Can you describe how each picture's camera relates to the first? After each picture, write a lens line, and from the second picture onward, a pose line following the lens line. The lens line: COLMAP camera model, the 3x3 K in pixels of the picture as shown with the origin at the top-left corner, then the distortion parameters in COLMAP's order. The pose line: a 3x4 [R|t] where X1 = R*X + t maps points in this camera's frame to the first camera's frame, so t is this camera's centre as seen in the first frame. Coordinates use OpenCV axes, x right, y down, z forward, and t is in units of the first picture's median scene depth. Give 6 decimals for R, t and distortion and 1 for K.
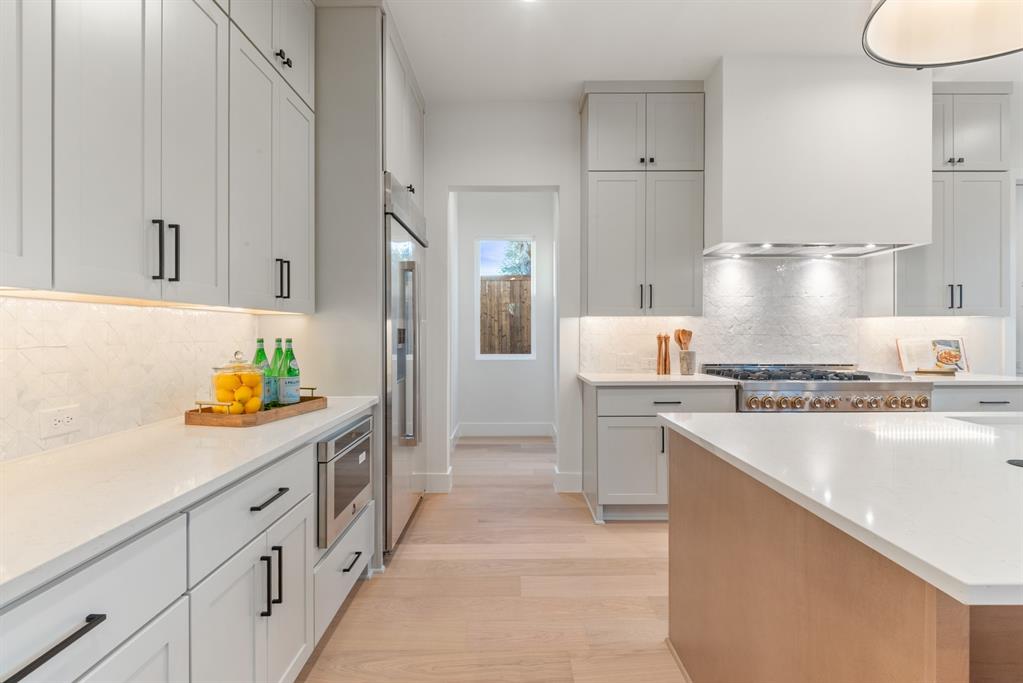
lens RADIAL K [[484.6, 0, 511.5], [0, 484.6, 341.5], [0, 0, 1]] dist [-0.001901, -0.000431]
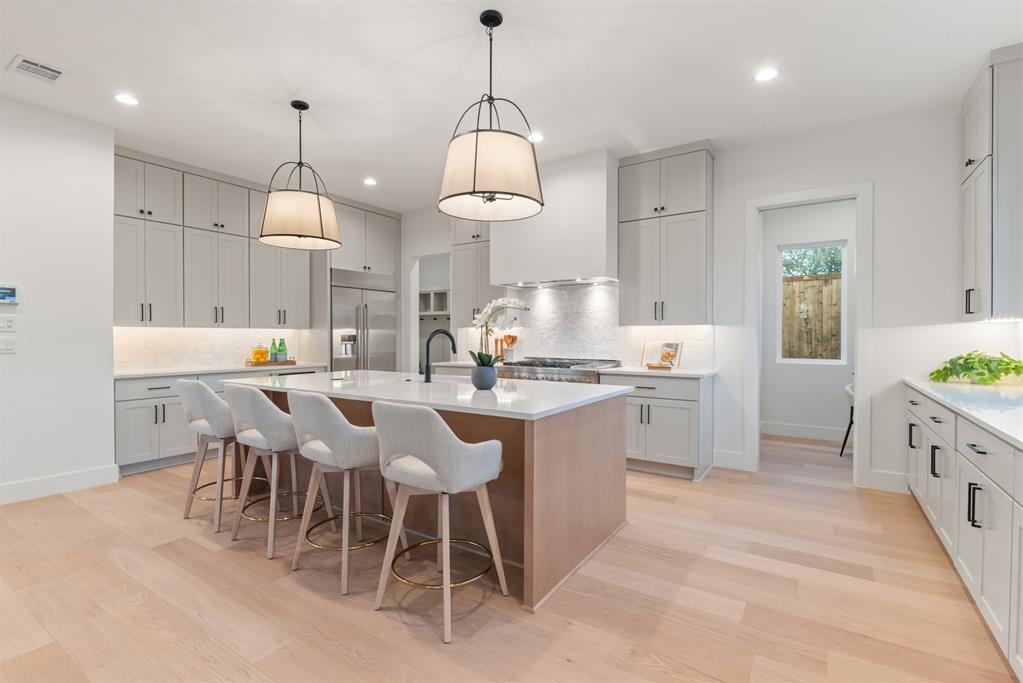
lens RADIAL K [[484.6, 0, 511.5], [0, 484.6, 341.5], [0, 0, 1]] dist [-0.001901, -0.000431]
pose [[0.829644, 0.009022, -0.558220, 1.281220], [-0.010404, 0.999946, 0.000699, -0.004288], [0.558196, 0.005228, 0.829693, -0.342600]]
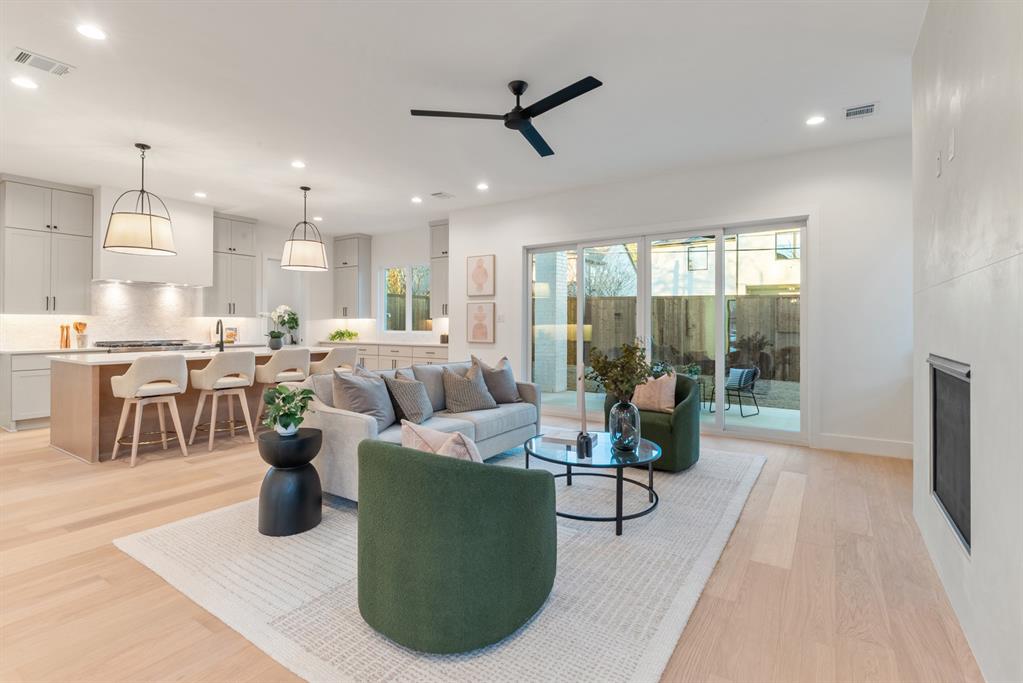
lens RADIAL K [[484.1, 0, 509.9], [0, 484.1, 320.7], [0, 0, 1]] dist [-0.001319, -0.000230]
pose [[0.568463, 0.006164, 0.822686, -0.215980], [0.013181, 0.999775, -0.016599, 0.020420], [-0.822603, 0.020280, 0.568254, -1.348612]]
